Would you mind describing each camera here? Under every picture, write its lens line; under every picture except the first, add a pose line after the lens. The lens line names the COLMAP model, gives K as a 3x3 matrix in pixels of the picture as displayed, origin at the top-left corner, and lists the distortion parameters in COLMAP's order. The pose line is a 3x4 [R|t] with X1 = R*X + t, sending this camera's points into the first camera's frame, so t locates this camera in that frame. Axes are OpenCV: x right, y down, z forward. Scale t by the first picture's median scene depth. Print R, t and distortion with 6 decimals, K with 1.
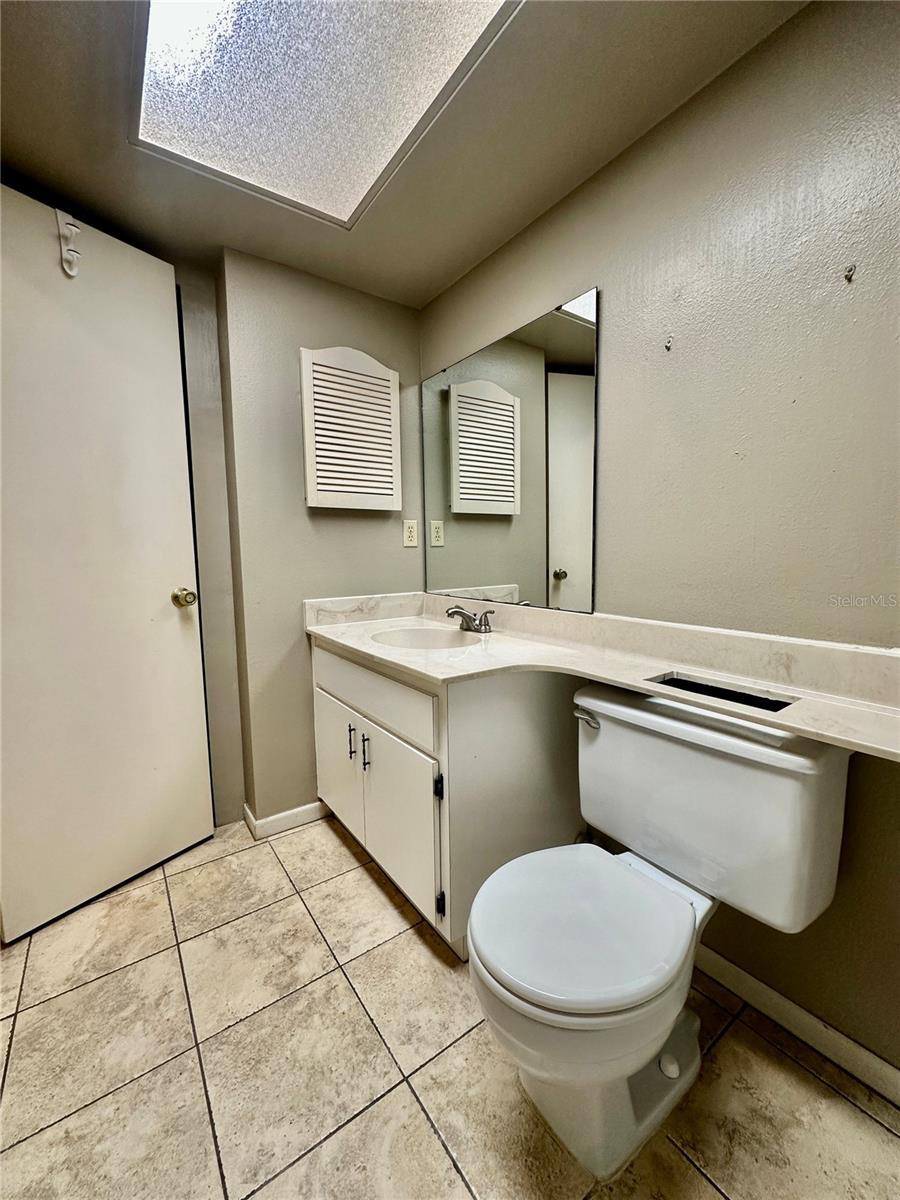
lens RADIAL K [[477.5, 0, 449.9], [0, 477.5, 602.1], [0, 0, 1]] dist [-0.003234, 0.000799]
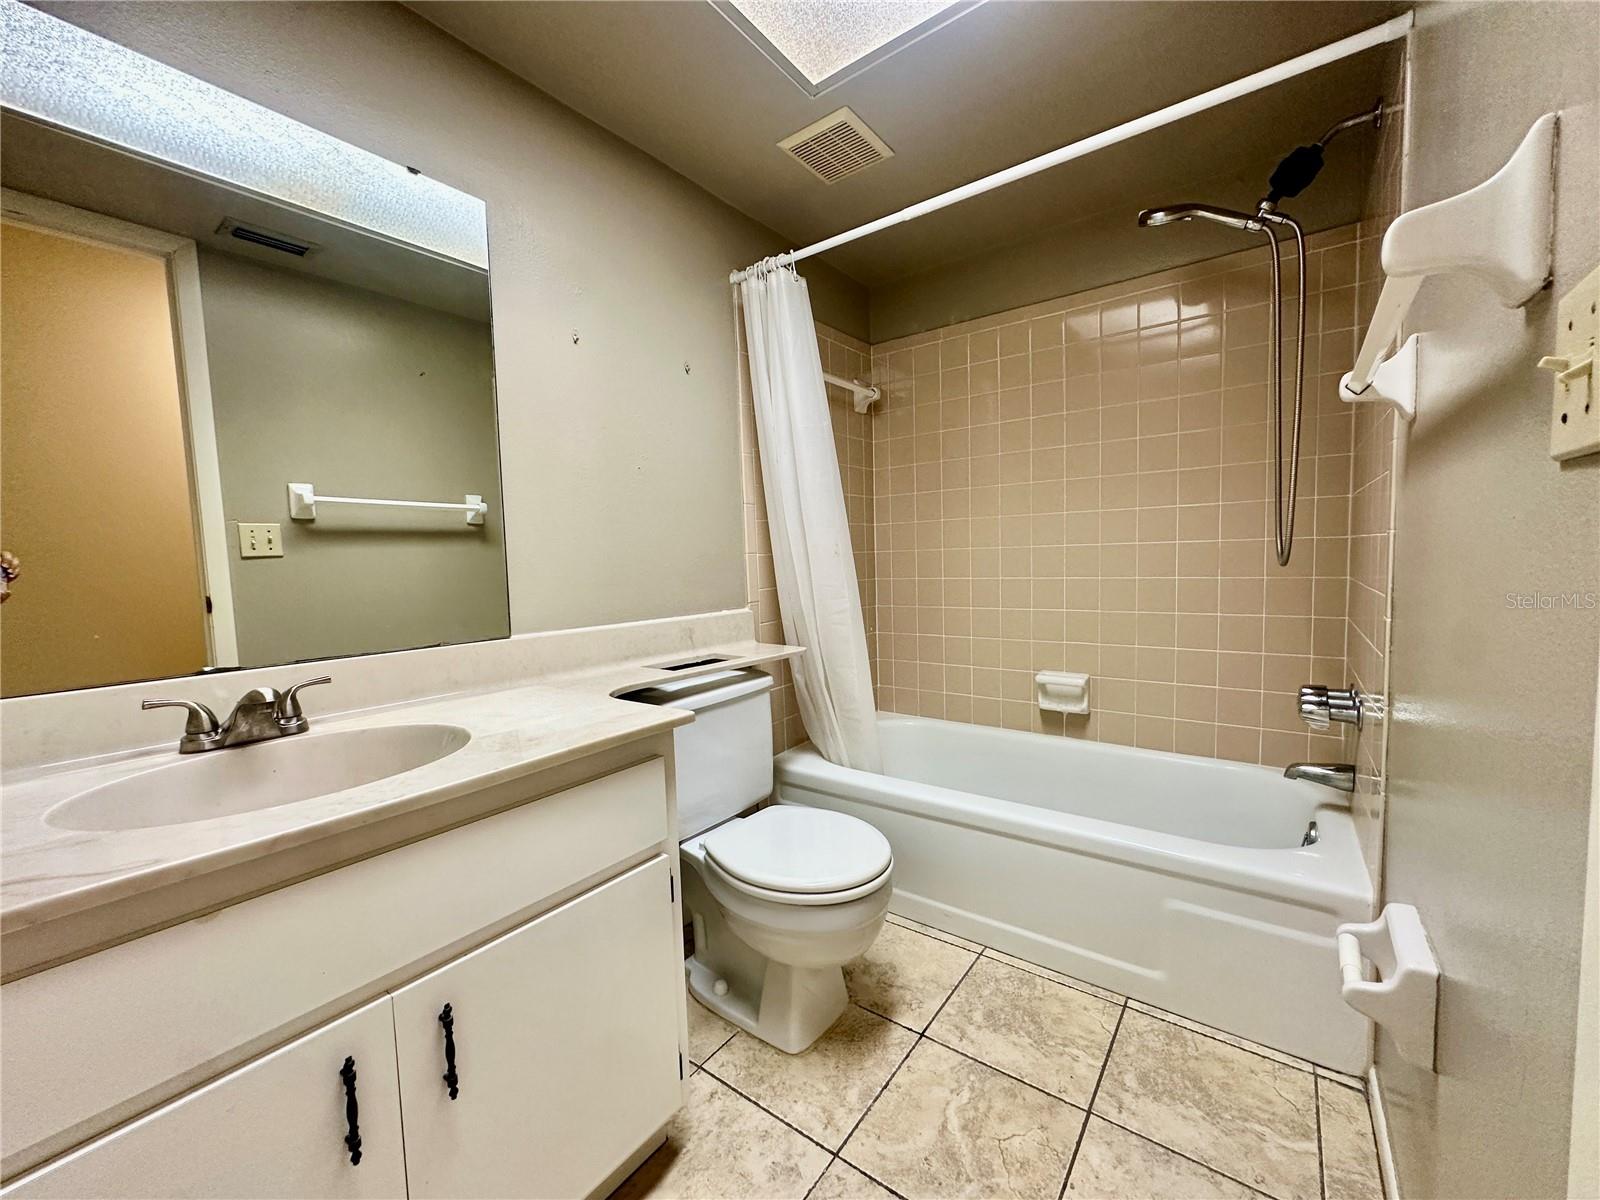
lens RADIAL K [[636.6, 0, 798.0], [0, 636.6, 602.0], [0, 0, 1]] dist [-0.003234, 0.000799]
pose [[-0.297575, -0.043433, 0.953710, -1.098211], [0.136015, 0.986846, 0.087382, -0.079267], [-0.944960, 0.155721, -0.287753, 1.223333]]
